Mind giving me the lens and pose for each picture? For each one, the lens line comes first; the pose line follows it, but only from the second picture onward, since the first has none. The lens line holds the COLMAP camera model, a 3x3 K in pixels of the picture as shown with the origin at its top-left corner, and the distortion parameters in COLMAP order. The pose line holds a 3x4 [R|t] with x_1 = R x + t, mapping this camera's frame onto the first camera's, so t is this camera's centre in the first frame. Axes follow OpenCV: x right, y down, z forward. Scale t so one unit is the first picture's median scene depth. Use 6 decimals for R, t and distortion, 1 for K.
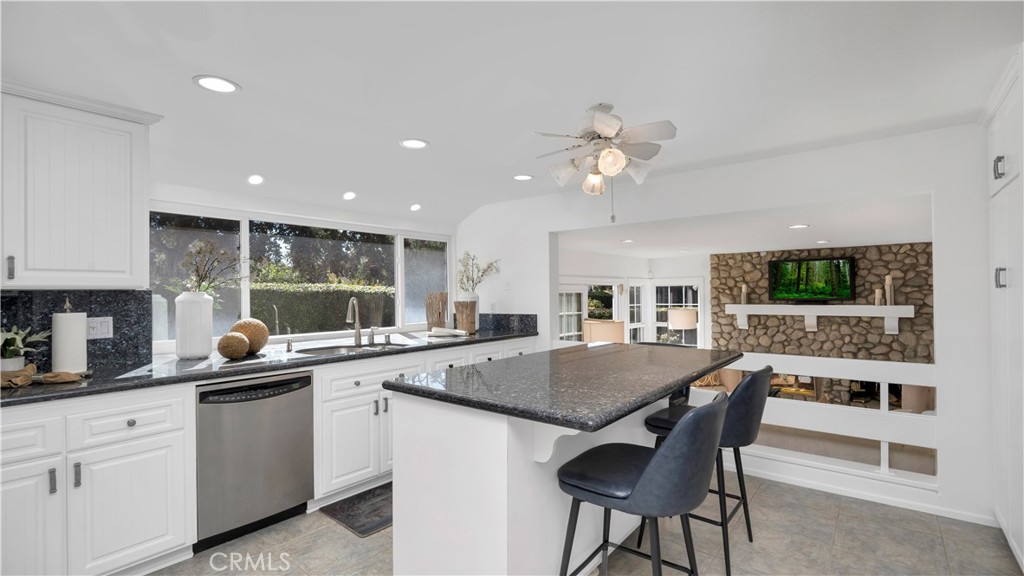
lens RADIAL K [[462.1, 0, 505.0], [0, 462.1, 292.7], [0, 0, 1]] dist [-0.001834, -0.000069]
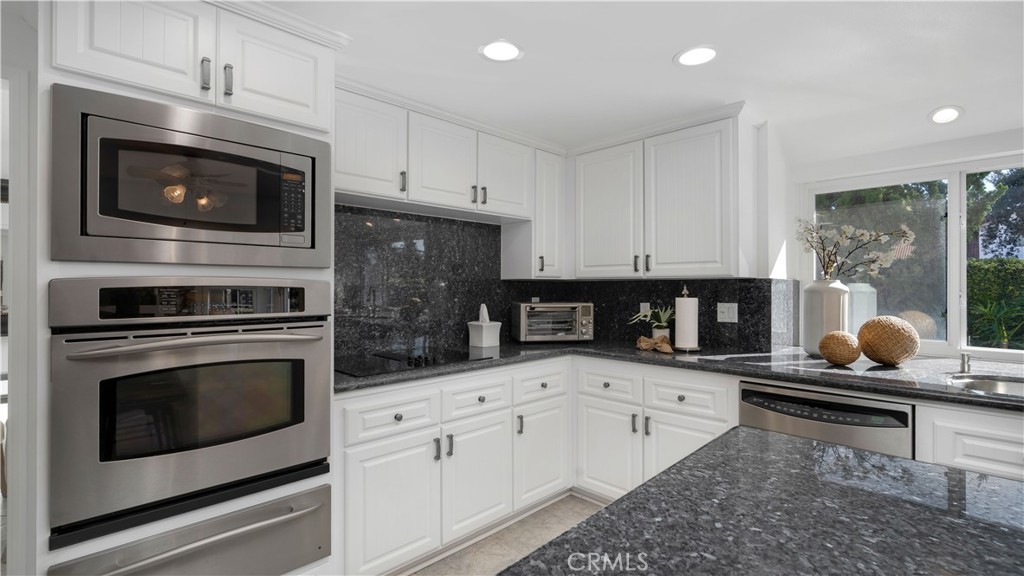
lens RADIAL K [[462.1, 0, 508.0], [0, 462.1, 286.6], [0, 0, 1]] dist [-0.001834, -0.000069]
pose [[-0.101084, 0.007889, -0.994847, 0.267217], [0.003925, 0.999964, 0.007531, 0.002969], [0.994870, -0.003144, -0.101111, 0.556357]]
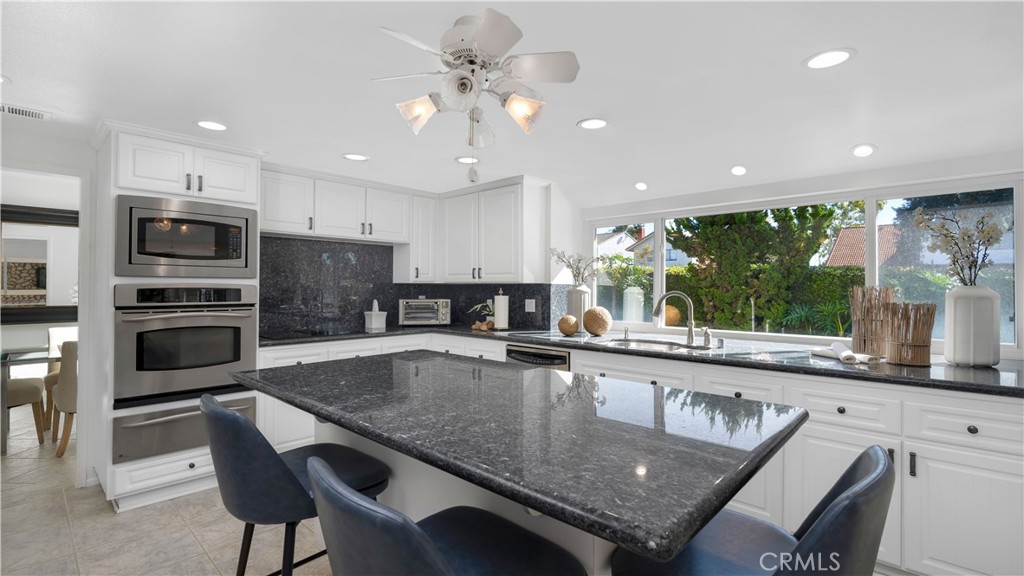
lens RADIAL K [[462.1, 0, 505.1], [0, 462.1, 283.6], [0, 0, 1]] dist [-0.001834, -0.000069]
pose [[-0.069772, -0.000318, -0.997563, 0.801464], [-0.000387, 1.000000, -0.000291, -0.004834], [0.997563, 0.000366, -0.069772, 0.974253]]
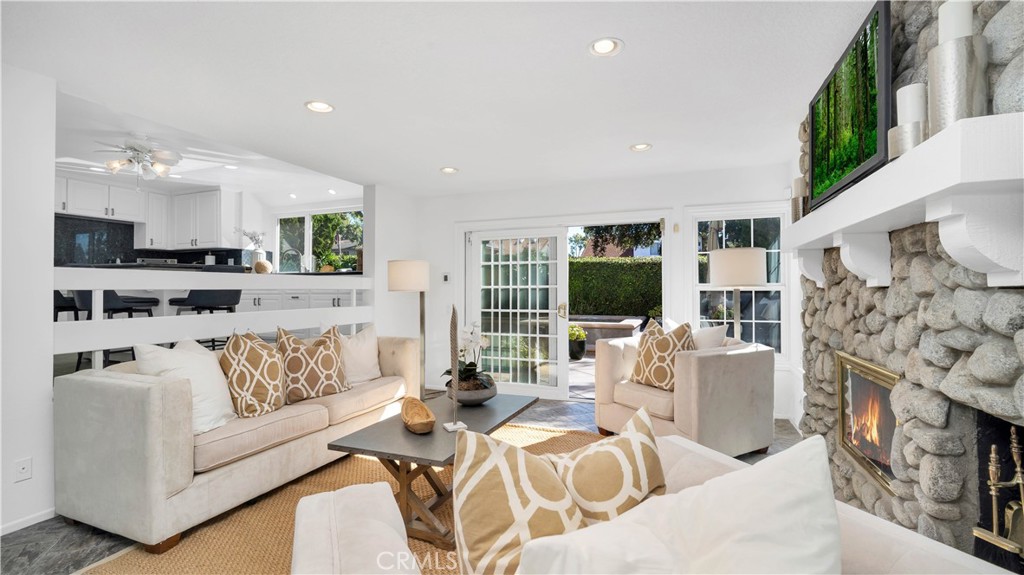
lens RADIAL K [[462.1, 0, 512.9], [0, 462.1, 285.4], [0, 0, 1]] dist [-0.001834, -0.000069]
pose [[0.302859, -0.005448, -0.953020, 2.301211], [0.005646, 0.999976, -0.003922, 0.230173], [0.953019, -0.004193, 0.302882, 1.717002]]
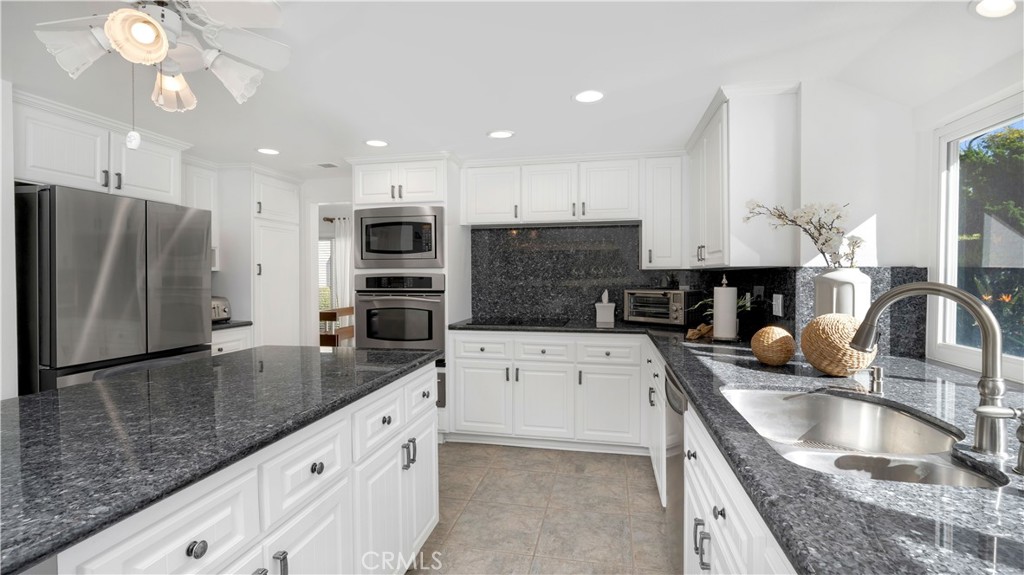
lens RADIAL K [[462.1, 0, 511.5], [0, 462.1, 279.1], [0, 0, 1]] dist [-0.001834, -0.000069]
pose [[-0.884101, 0.018047, -0.466947, 0.091410], [0.013834, 0.999827, 0.012451, 0.000085], [0.467090, 0.004548, -0.884198, 1.530681]]
